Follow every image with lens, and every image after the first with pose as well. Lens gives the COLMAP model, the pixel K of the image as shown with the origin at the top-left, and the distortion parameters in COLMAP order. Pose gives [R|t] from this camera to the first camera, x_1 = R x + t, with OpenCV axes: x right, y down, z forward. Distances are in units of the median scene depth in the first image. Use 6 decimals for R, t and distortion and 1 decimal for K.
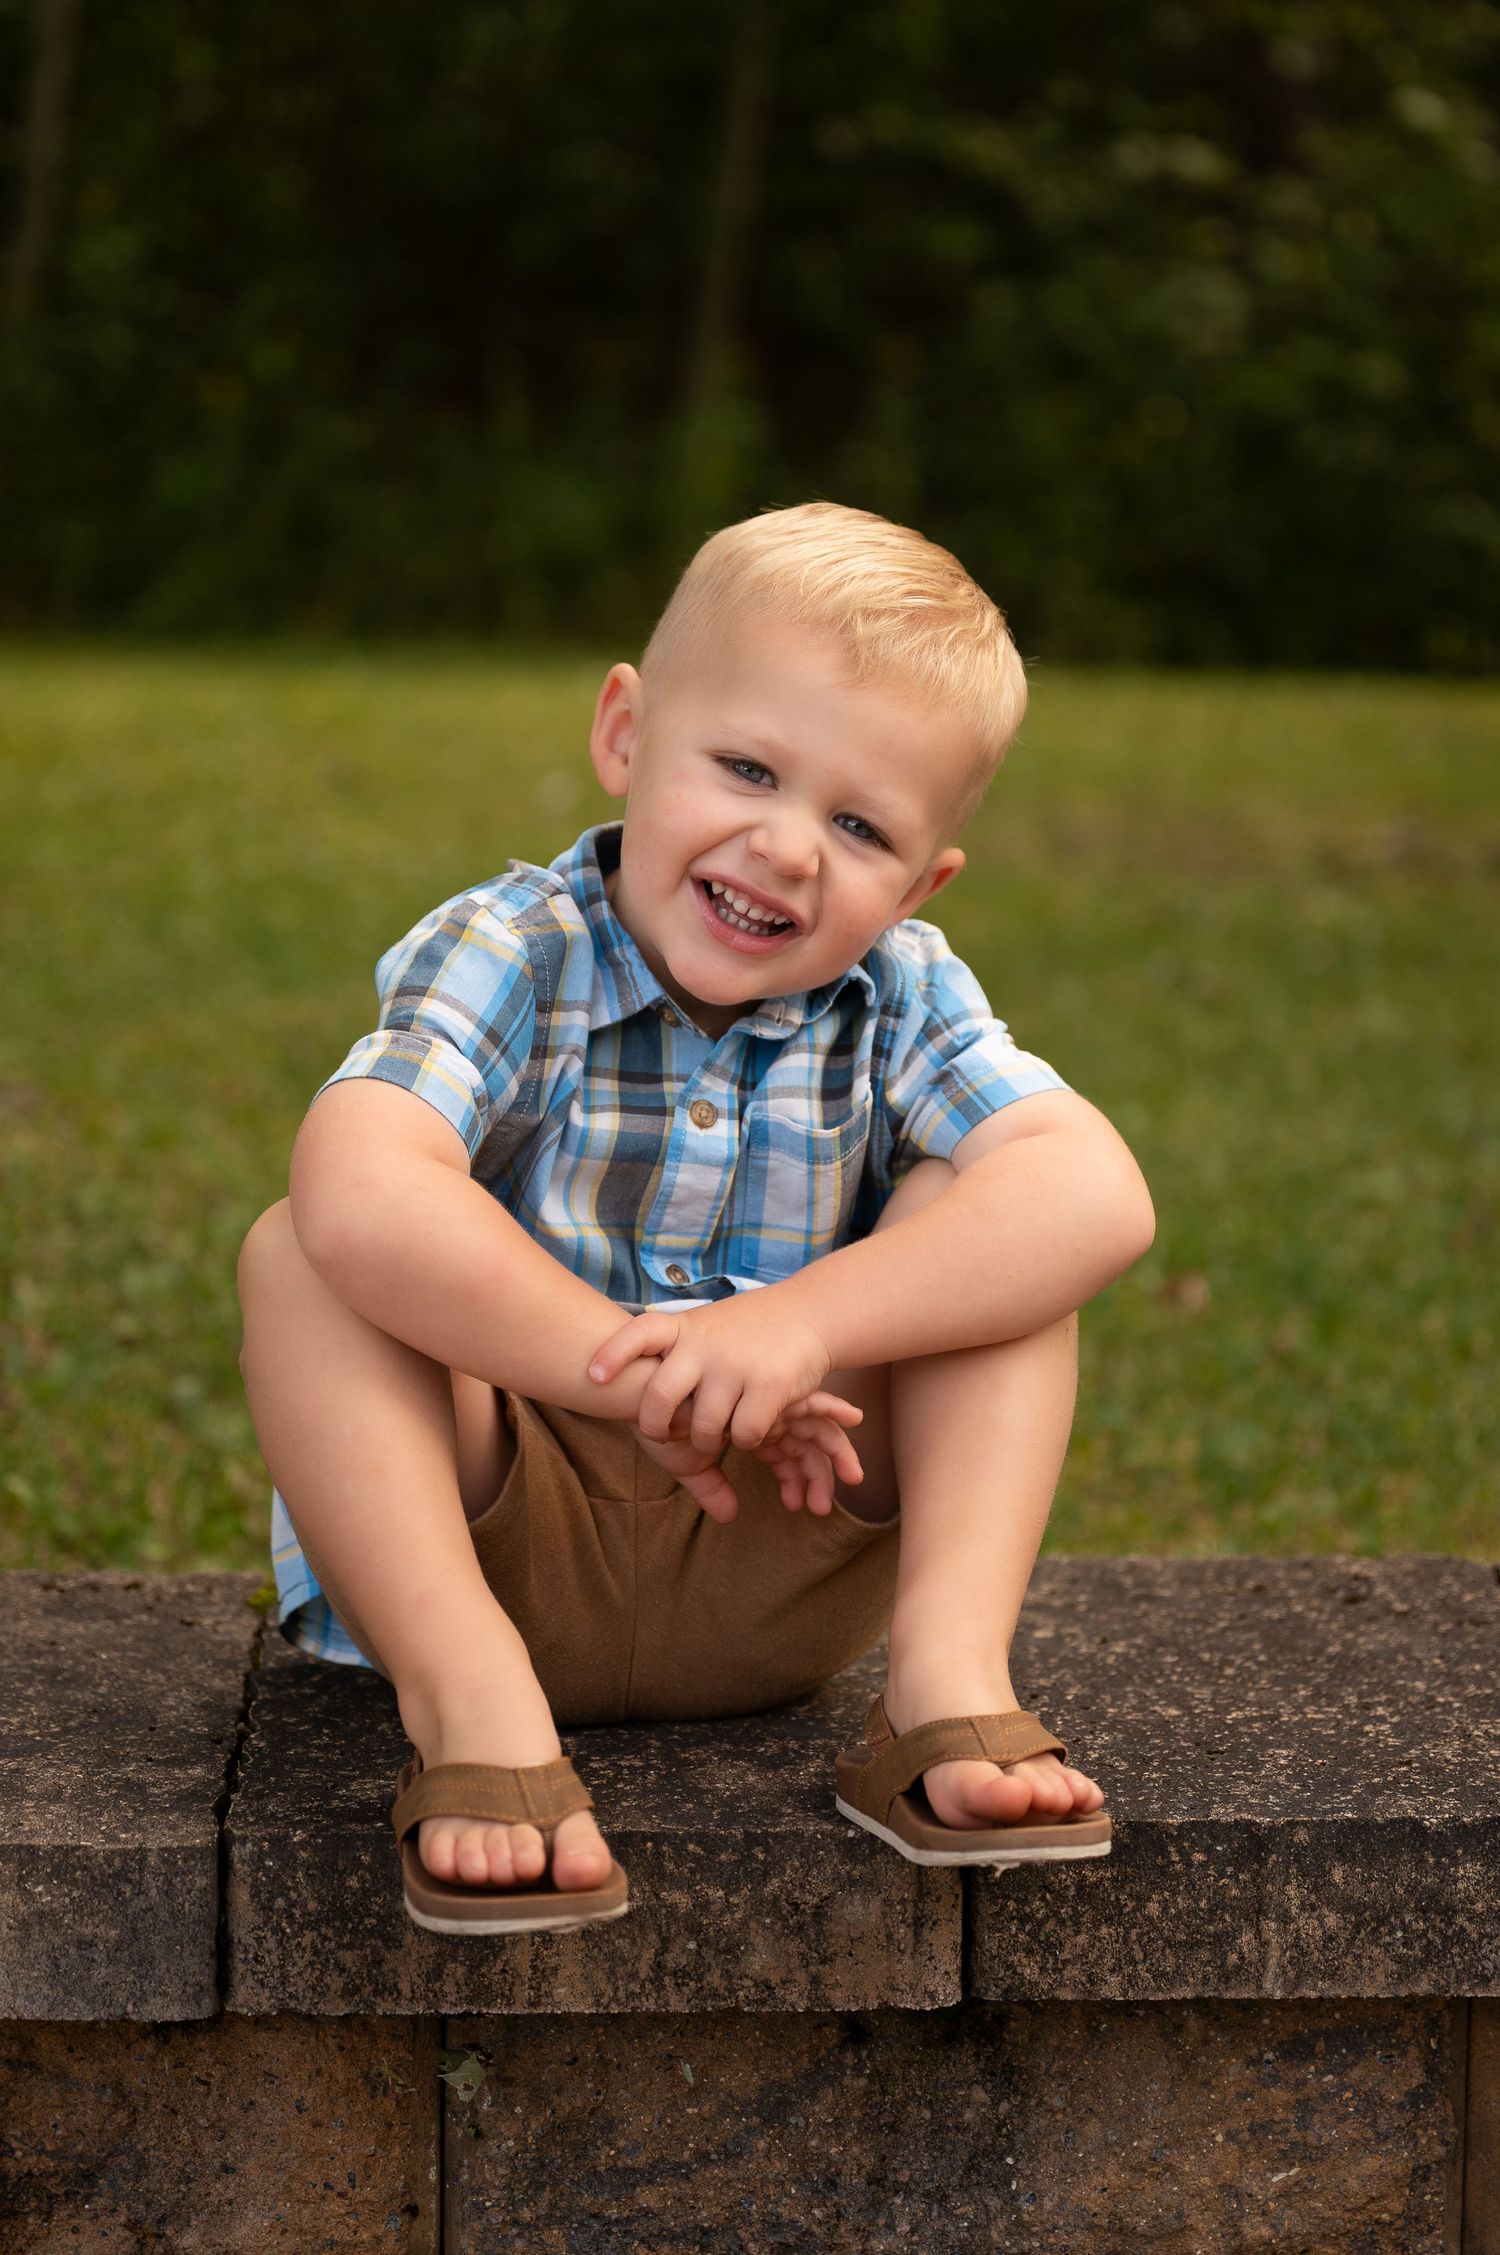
lens RADIAL K [[4720.2, 0, 750.0], [0, 4720.2, 1127.5], [0, 0, 1]] dist [0.079468, -0.755086]
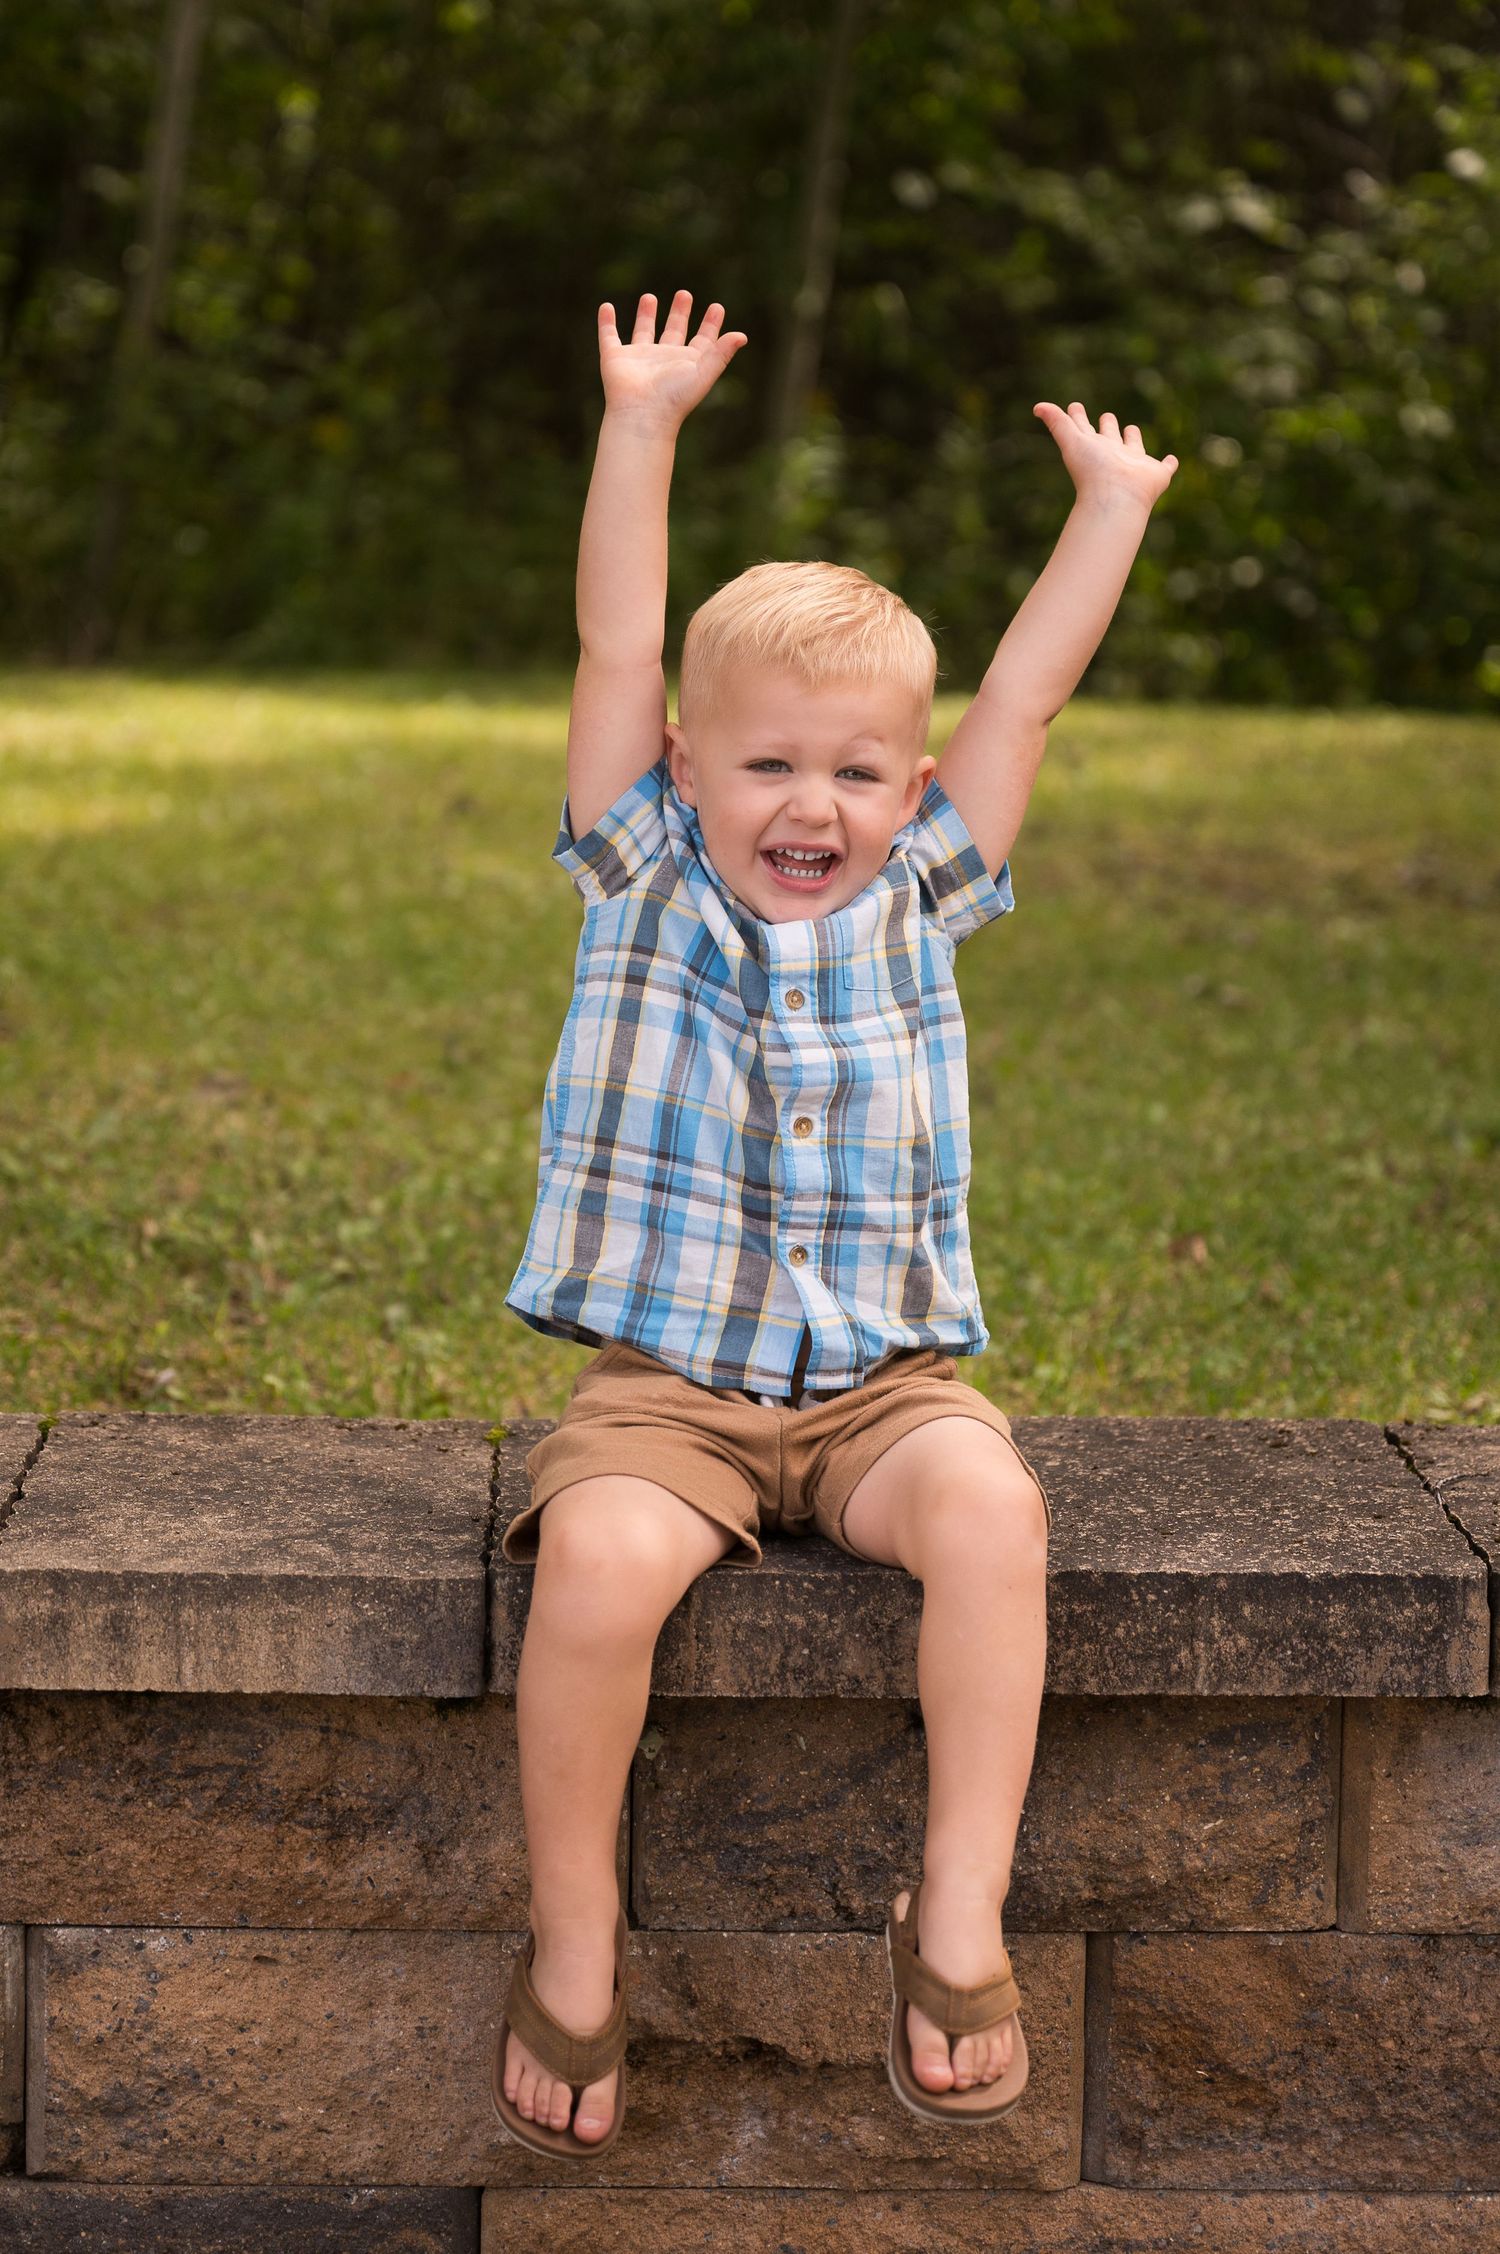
lens RADIAL K [[4718.1, 0, 750.0], [0, 4718.1, 1127.0], [0, 0, 1]] dist [0.079468, -0.755086]
pose [[0.999865, 0.007521, -0.014583, -0.008969], [-0.007556, 0.999969, -0.002330, 0.012553], [0.014565, 0.002440, 0.999891, -0.450507]]
